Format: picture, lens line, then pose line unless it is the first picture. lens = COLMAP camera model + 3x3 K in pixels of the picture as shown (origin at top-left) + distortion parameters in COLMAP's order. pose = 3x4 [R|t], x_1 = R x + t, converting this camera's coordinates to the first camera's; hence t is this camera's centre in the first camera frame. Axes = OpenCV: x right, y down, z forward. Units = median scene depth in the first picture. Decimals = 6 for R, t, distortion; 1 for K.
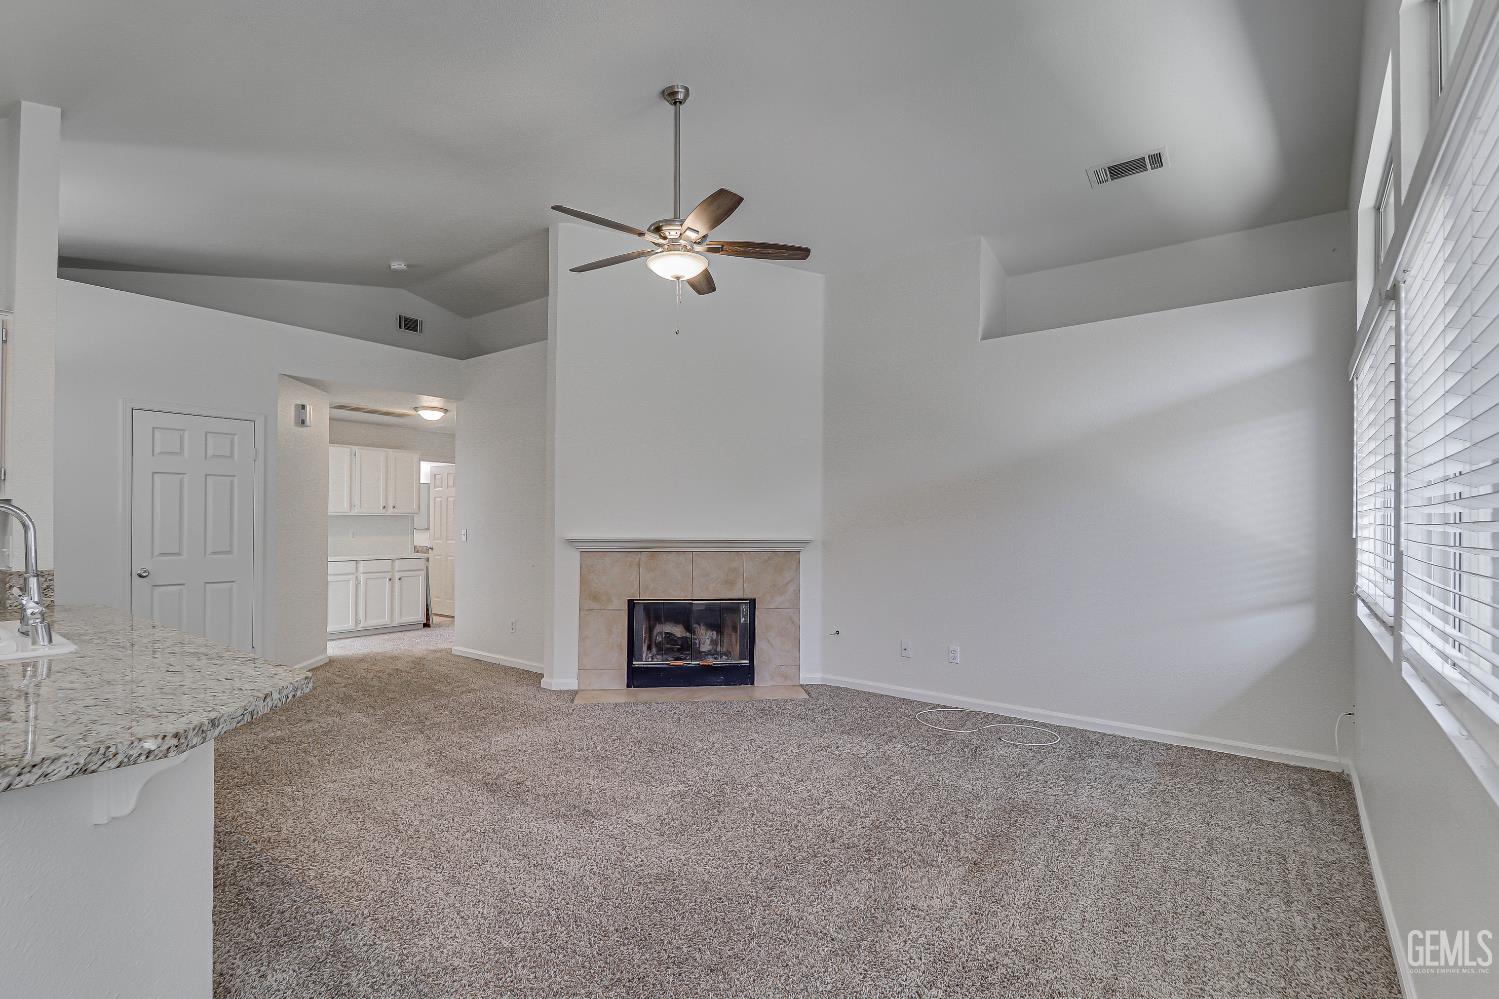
lens RADIAL K [[706.6, 0, 767.0], [0, 706.6, 523.3], [0, 0, 1]] dist [-0.000835, -0.003505]
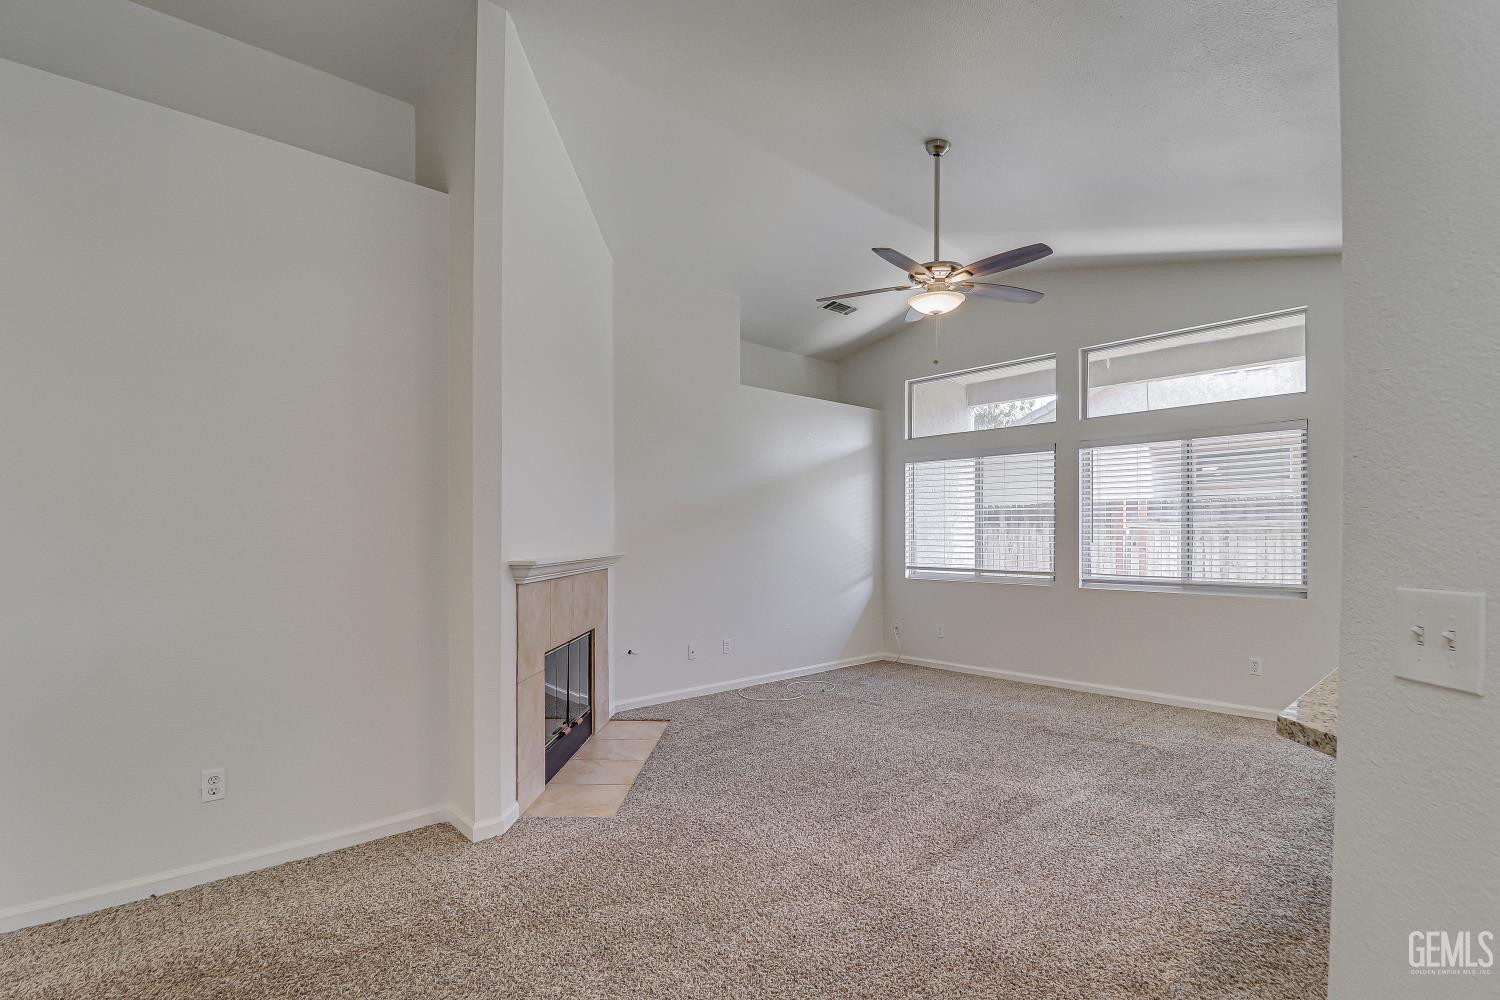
lens RADIAL K [[707.1, 0, 725.6], [0, 707.1, 547.5], [0, 0, 1]] dist [-0.000835, -0.003505]
pose [[0.194114, -0.025330, 0.980652, -0.816206], [0.006107, 0.999678, 0.024612, -0.007656], [-0.980960, 0.001212, 0.194206, 0.709551]]
